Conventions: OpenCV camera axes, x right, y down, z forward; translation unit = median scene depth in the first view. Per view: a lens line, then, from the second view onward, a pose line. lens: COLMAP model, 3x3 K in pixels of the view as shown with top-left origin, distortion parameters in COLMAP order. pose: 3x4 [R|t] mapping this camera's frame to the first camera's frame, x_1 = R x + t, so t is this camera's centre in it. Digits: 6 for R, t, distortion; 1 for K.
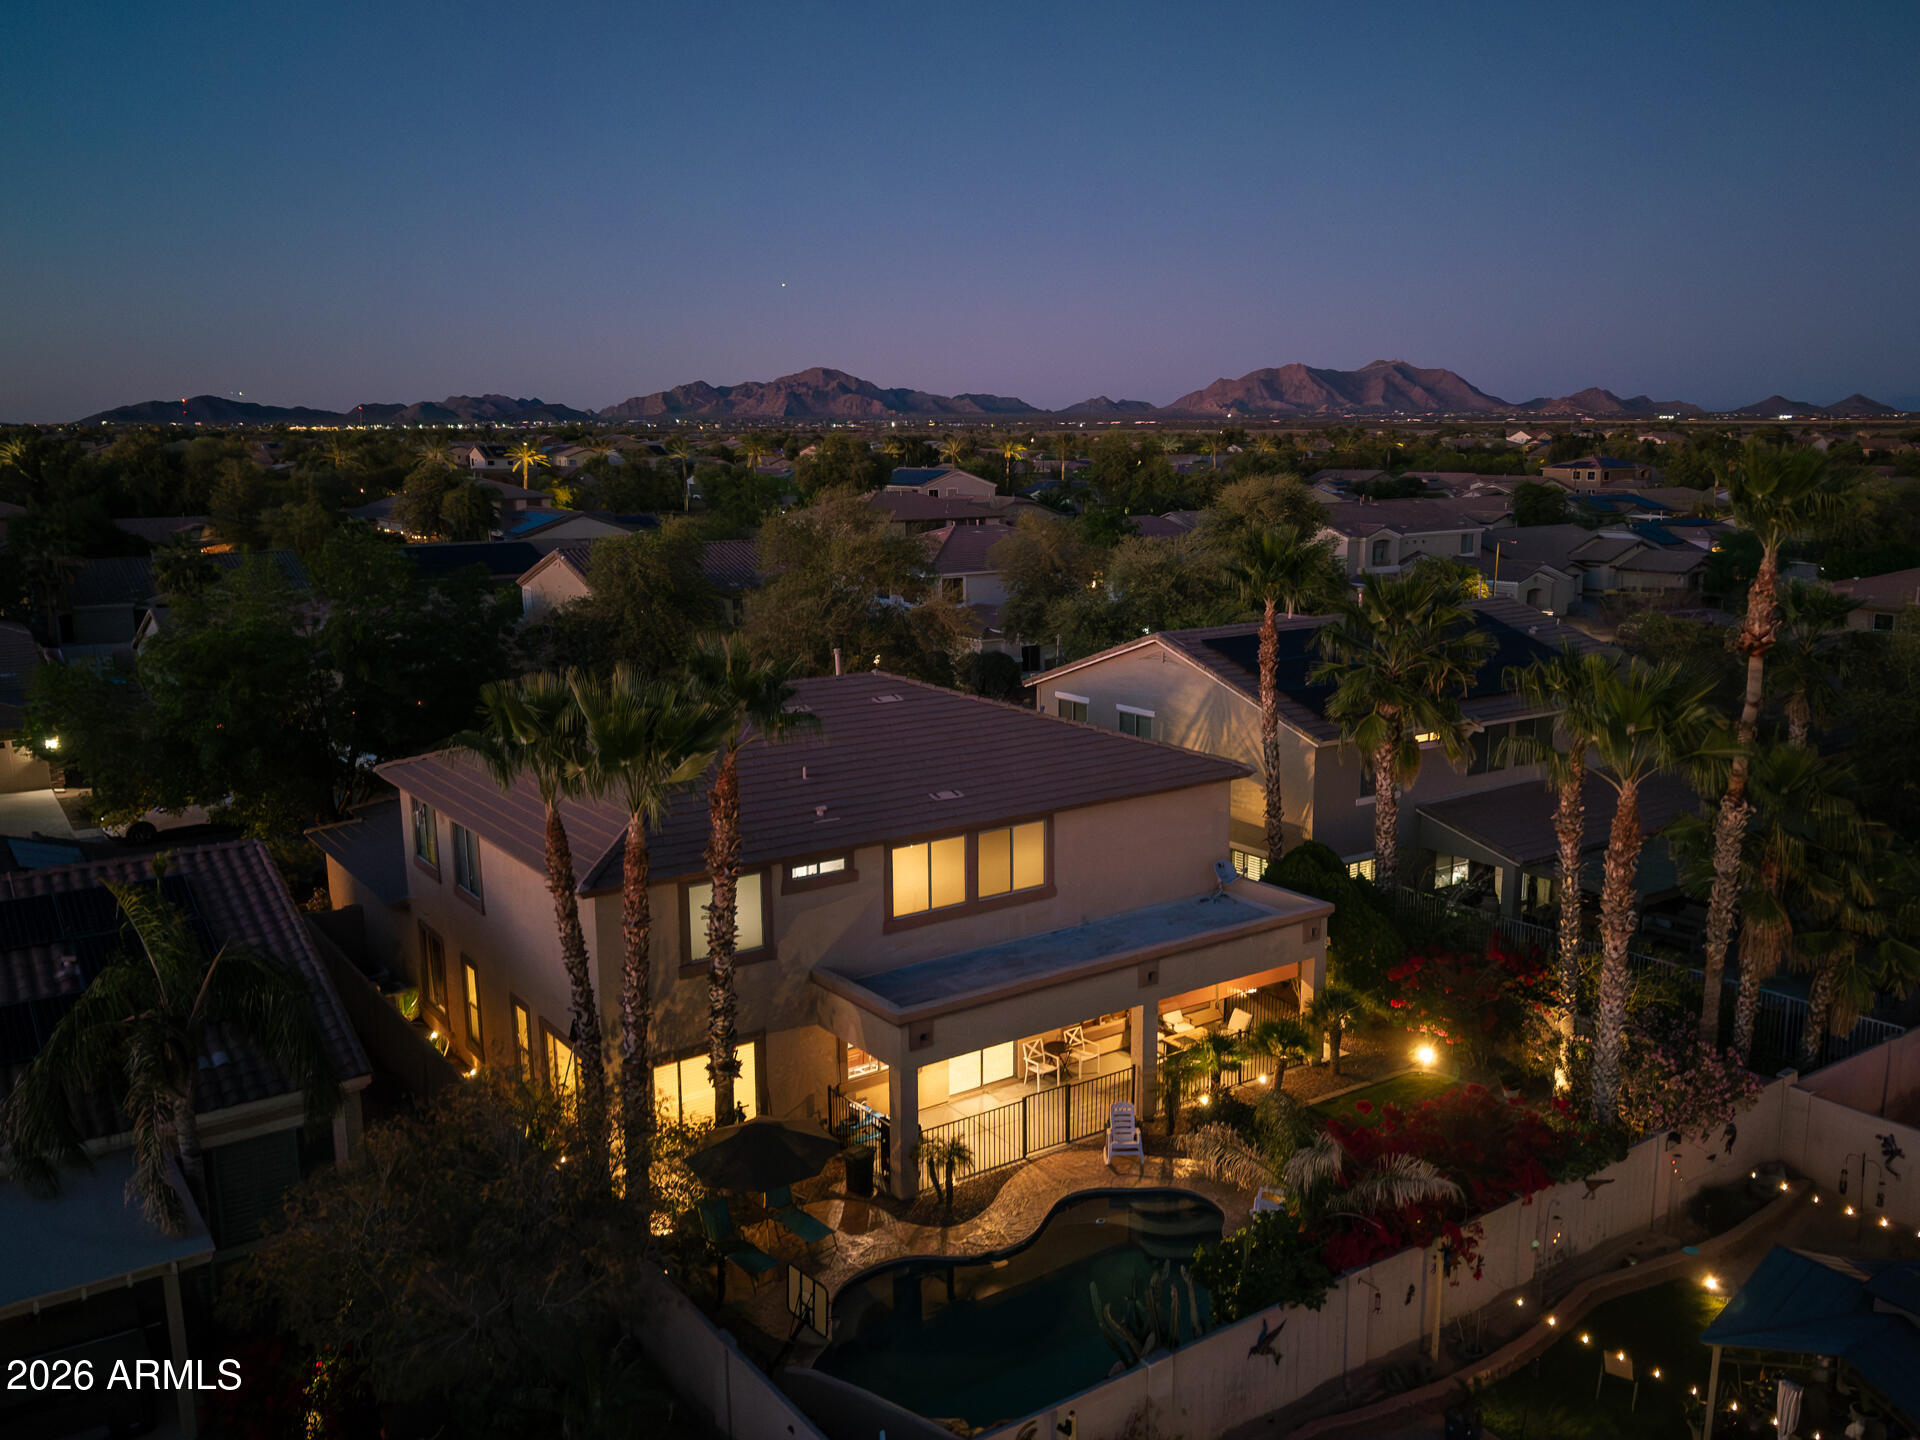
lens RADIAL K [[1591.9, 0, 1007.5], [0, 1591.9, 730.4], [0, 0, 1]] dist [0.091400, -0.194719]
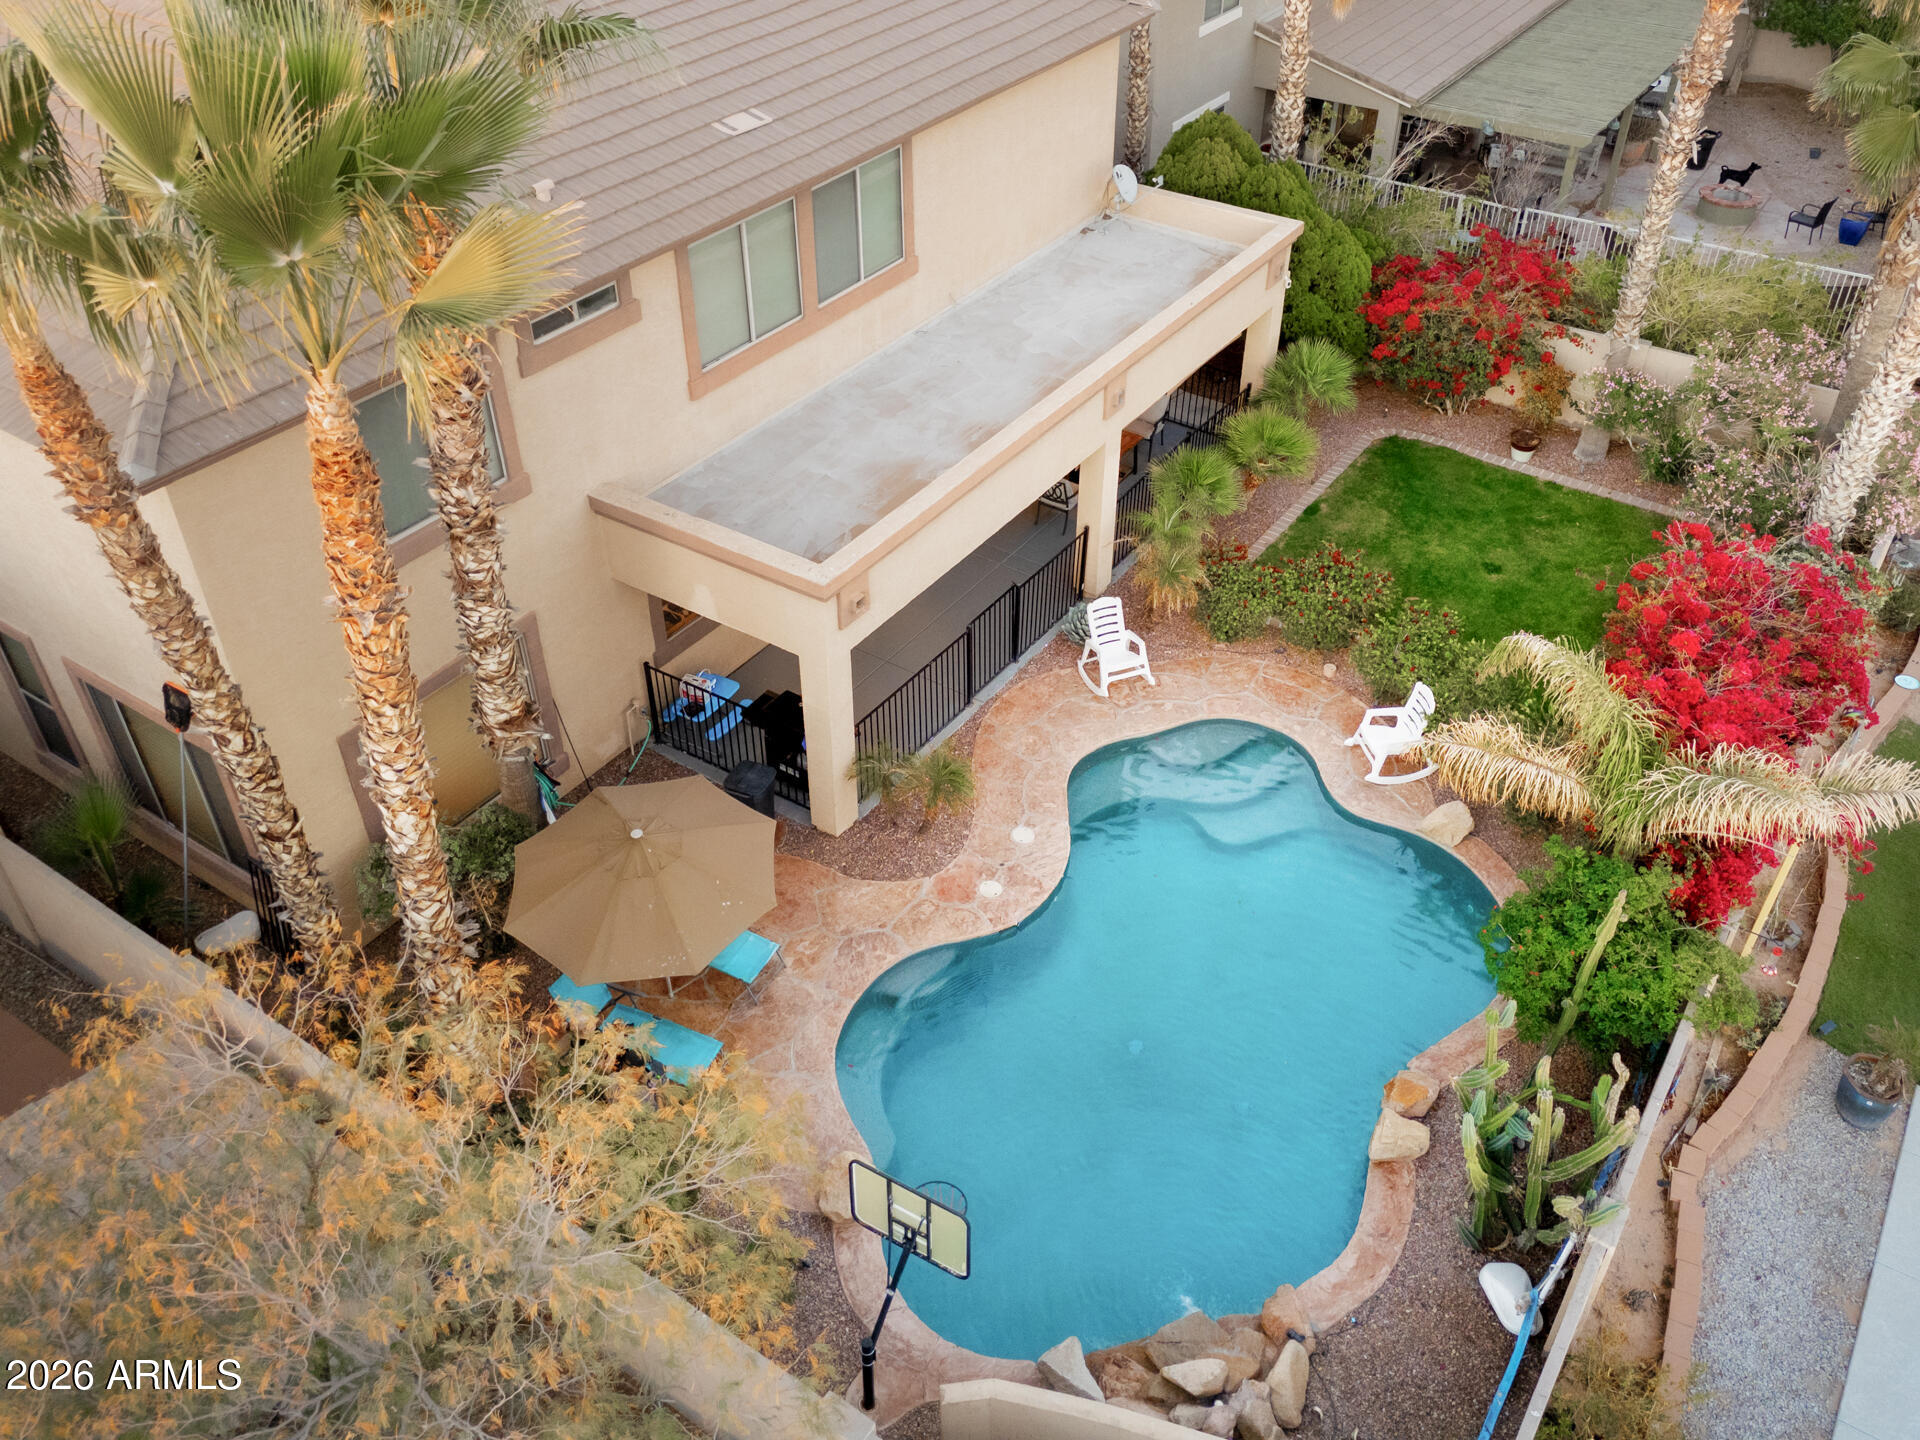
lens RADIAL K [[1562.5, 0, 988.2], [0, 1562.5, 653.3], [0, 0, 1]] dist [0.071523, -0.087793]
pose [[0.936797, -0.201449, 0.286058, -0.159150], [0.054946, 0.892169, 0.448347, -0.036008], [-0.345531, -0.404292, 0.846851, 0.466334]]
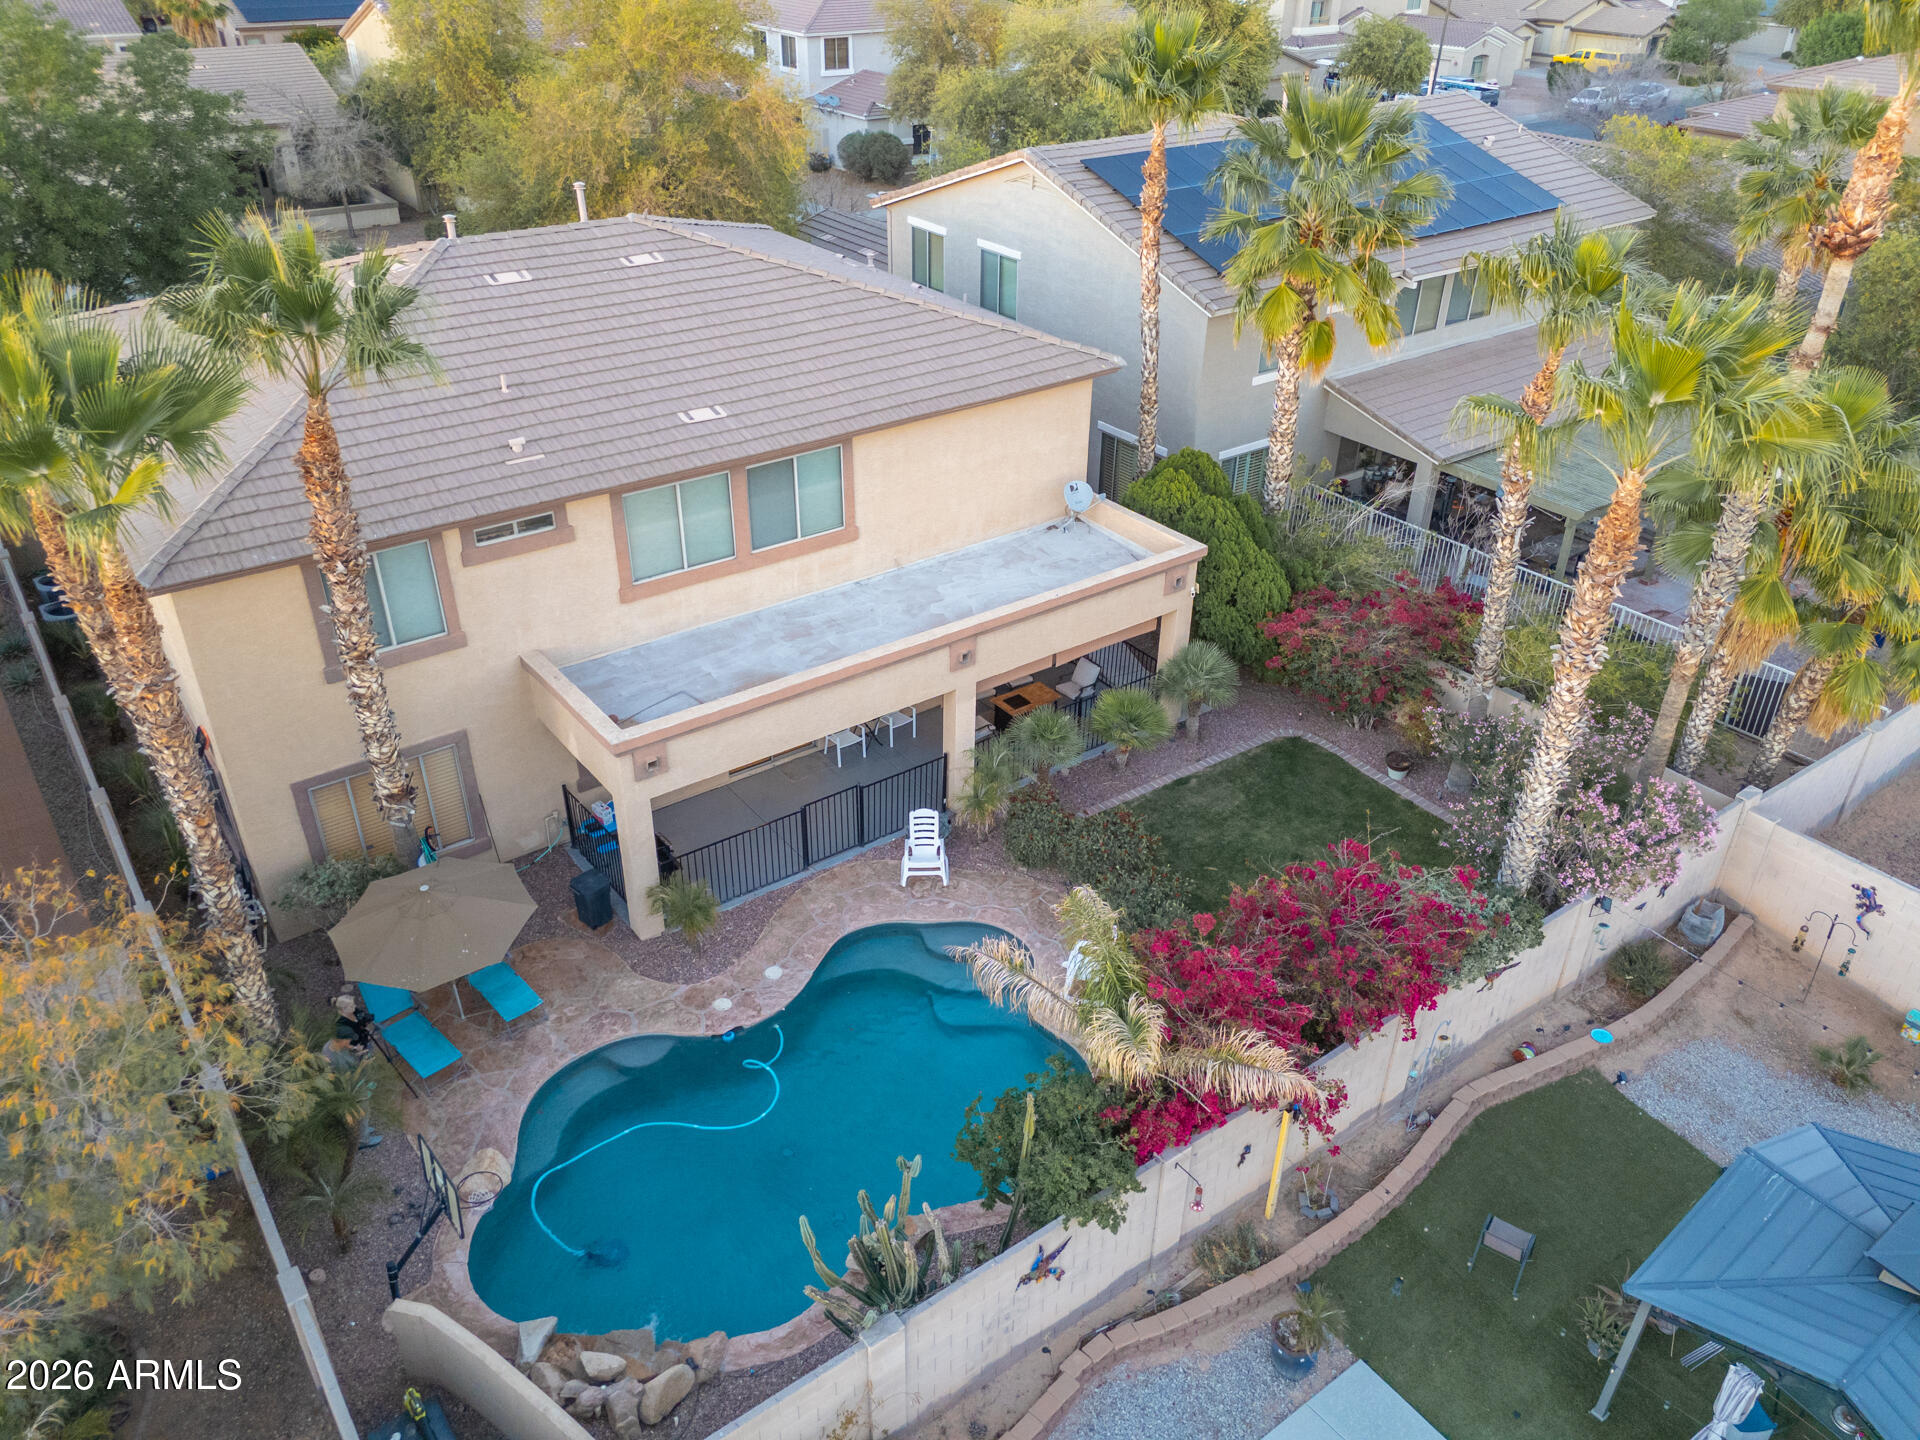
lens RADIAL K [[1430.2, 0, 960.0], [0, 1430.2, 720.0], [0, 0, 1]] dist [0.068258, -0.058567]
pose [[0.999856, 0.009602, 0.013960, 0.079305], [-0.013872, 0.937002, 0.349049, -0.066129], [-0.009729, -0.349192, 0.937001, 0.330357]]
